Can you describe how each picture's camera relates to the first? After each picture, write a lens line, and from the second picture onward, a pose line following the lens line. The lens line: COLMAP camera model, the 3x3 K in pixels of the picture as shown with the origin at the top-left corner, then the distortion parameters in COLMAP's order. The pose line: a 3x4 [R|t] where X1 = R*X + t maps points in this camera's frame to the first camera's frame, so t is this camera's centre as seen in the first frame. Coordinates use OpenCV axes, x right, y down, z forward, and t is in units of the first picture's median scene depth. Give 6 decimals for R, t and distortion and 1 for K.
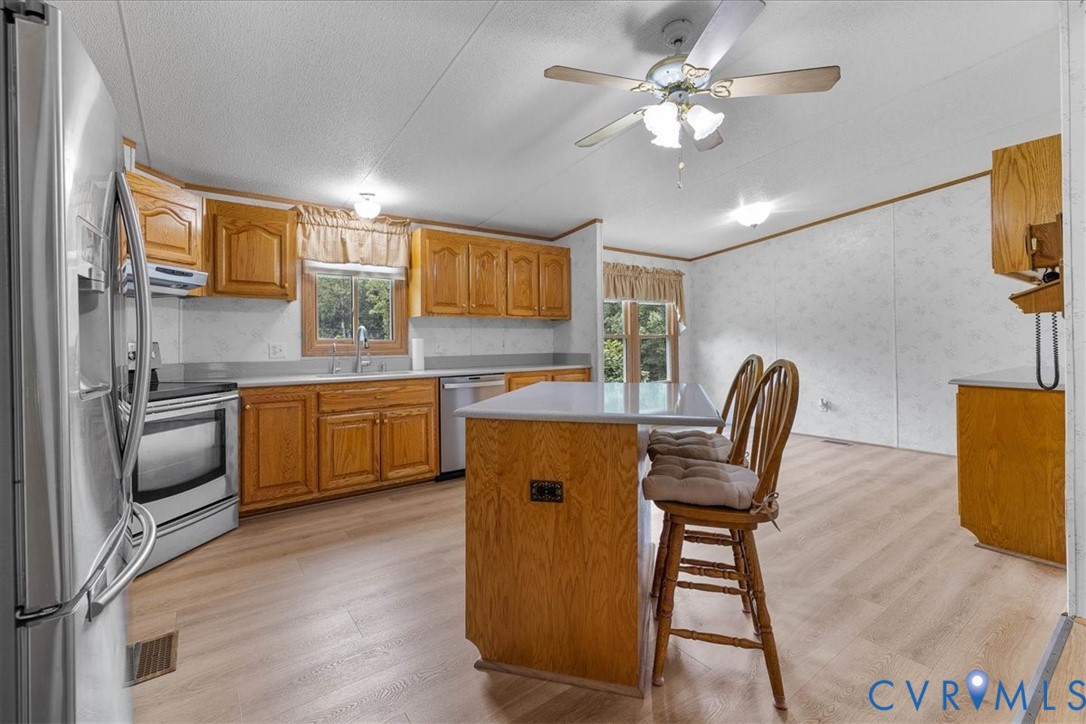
lens RADIAL K [[466.8, 0, 537.9], [0, 466.8, 343.7], [0, 0, 1]] dist [0.000033, 0.000058]
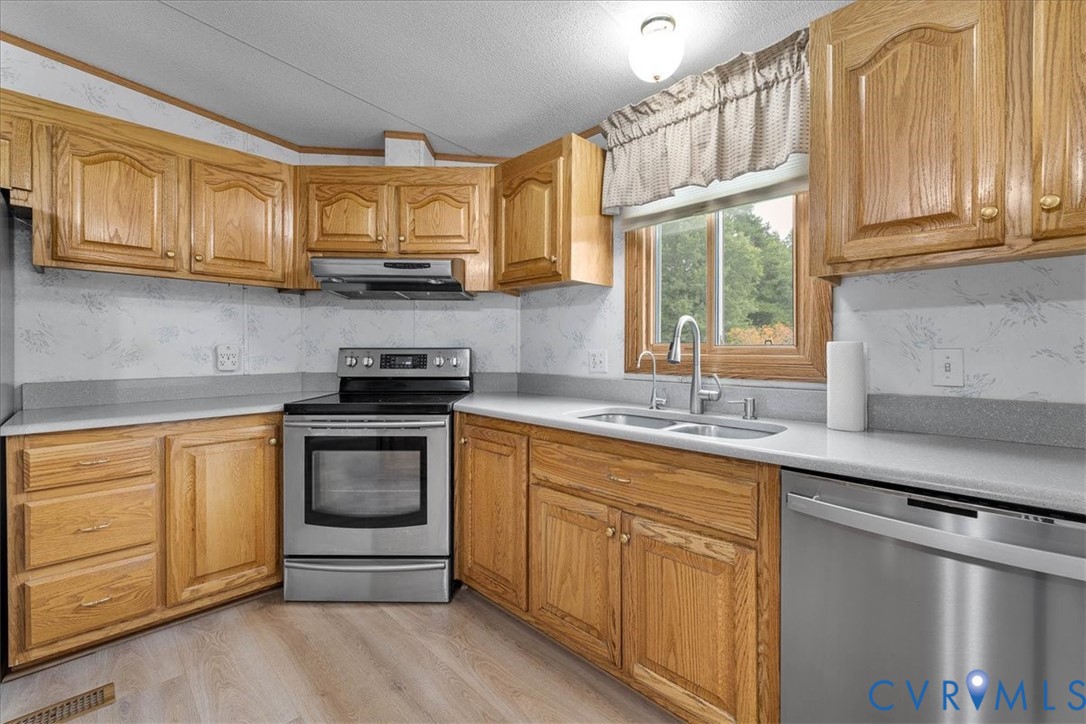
lens RADIAL K [[457.8, 0, 539.8], [0, 457.8, 351.2], [0, 0, 1]] dist [0.001770, 0.000940]
pose [[0.160537, 0.016774, -0.986887, 0.064576], [-0.006607, 0.999851, 0.015920, -0.009309], [0.987008, 0.003965, 0.160624, 0.838459]]
